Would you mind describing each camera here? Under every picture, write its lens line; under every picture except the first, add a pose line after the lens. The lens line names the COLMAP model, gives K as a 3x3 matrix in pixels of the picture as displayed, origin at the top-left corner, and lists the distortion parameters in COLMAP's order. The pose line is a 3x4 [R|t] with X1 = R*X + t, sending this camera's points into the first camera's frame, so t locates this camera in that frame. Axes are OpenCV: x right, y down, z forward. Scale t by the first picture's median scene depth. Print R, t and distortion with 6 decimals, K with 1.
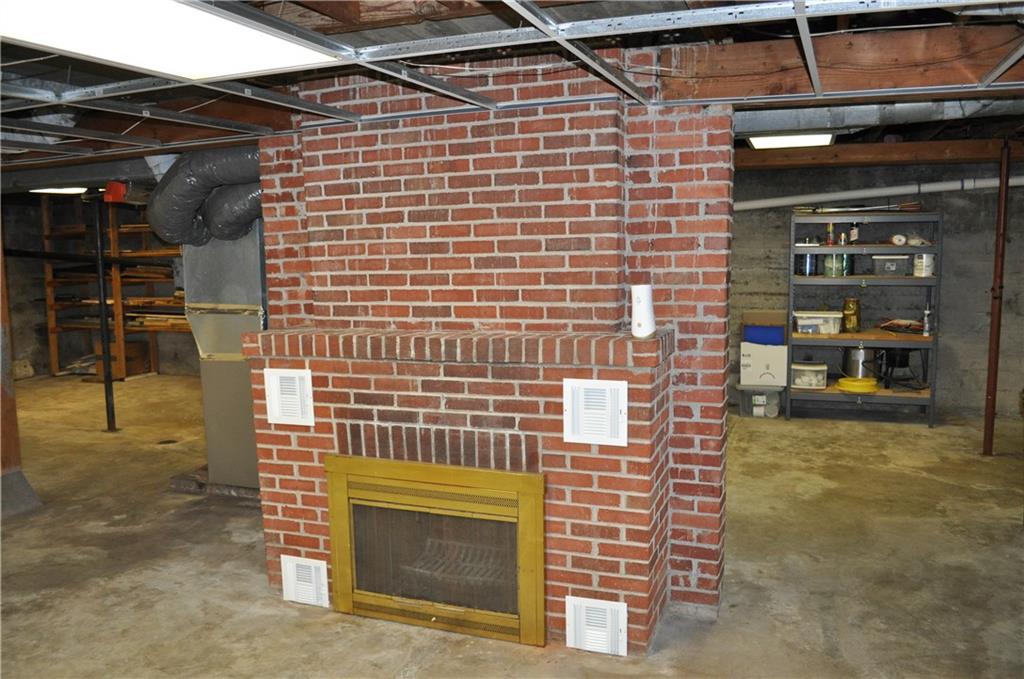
lens RADIAL K [[806.4, 0, 512.6], [0, 806.4, 350.0], [0, 0, 1]] dist [-0.069168, 0.001989]
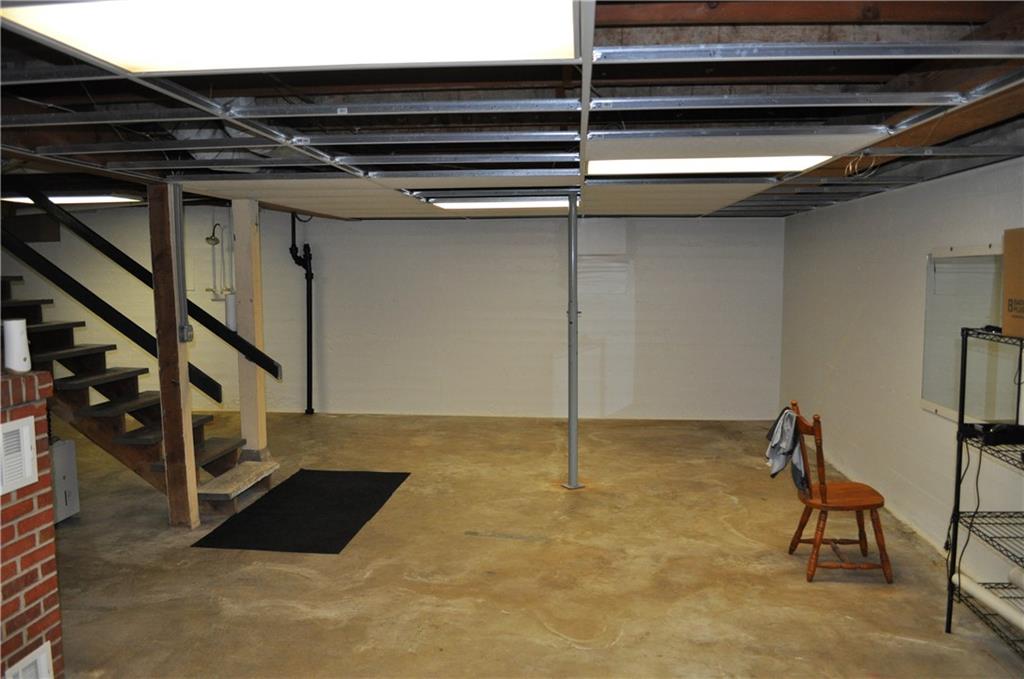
lens RADIAL K [[806.4, 0, 512.6], [0, 806.4, 350.0], [0, 0, 1]] dist [-0.069168, 0.001989]
pose [[-0.273786, -0.076143, 0.958772, -0.643891], [0.131889, 0.984472, 0.115846, -0.051492], [-0.952705, 0.158169, -0.259492, 0.457936]]
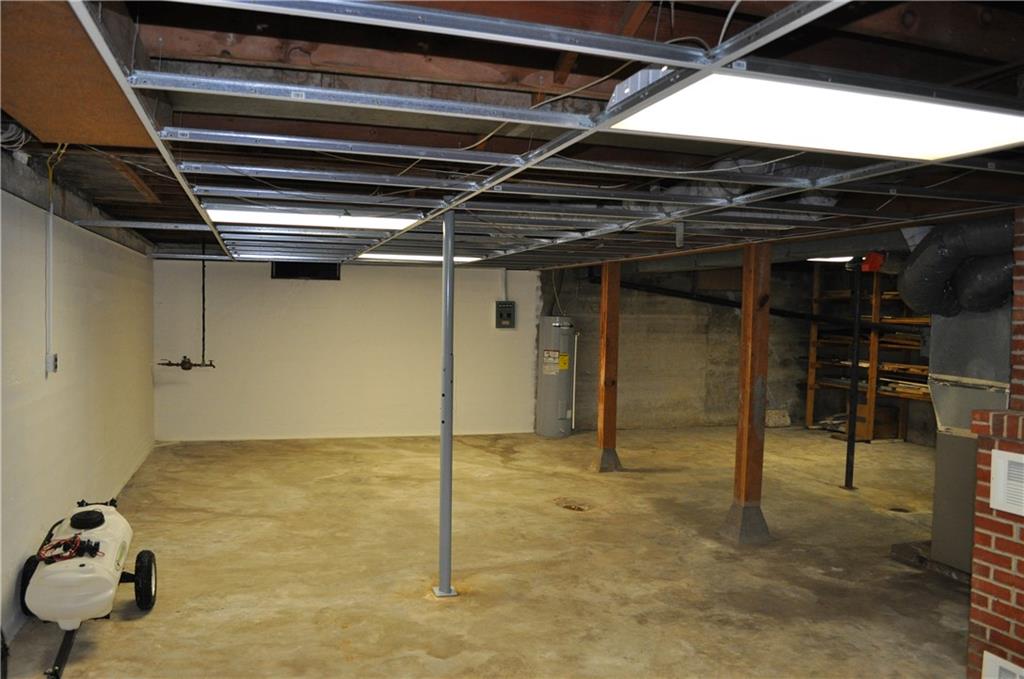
lens RADIAL K [[806.4, 0, 512.6], [0, 806.4, 350.0], [0, 0, 1]] dist [-0.069168, 0.001989]
pose [[0.620335, 0.067970, -0.781387, 0.042772], [-0.131697, 0.991120, -0.018338, -0.001236], [0.773202, 0.114282, 0.623778, -0.023683]]
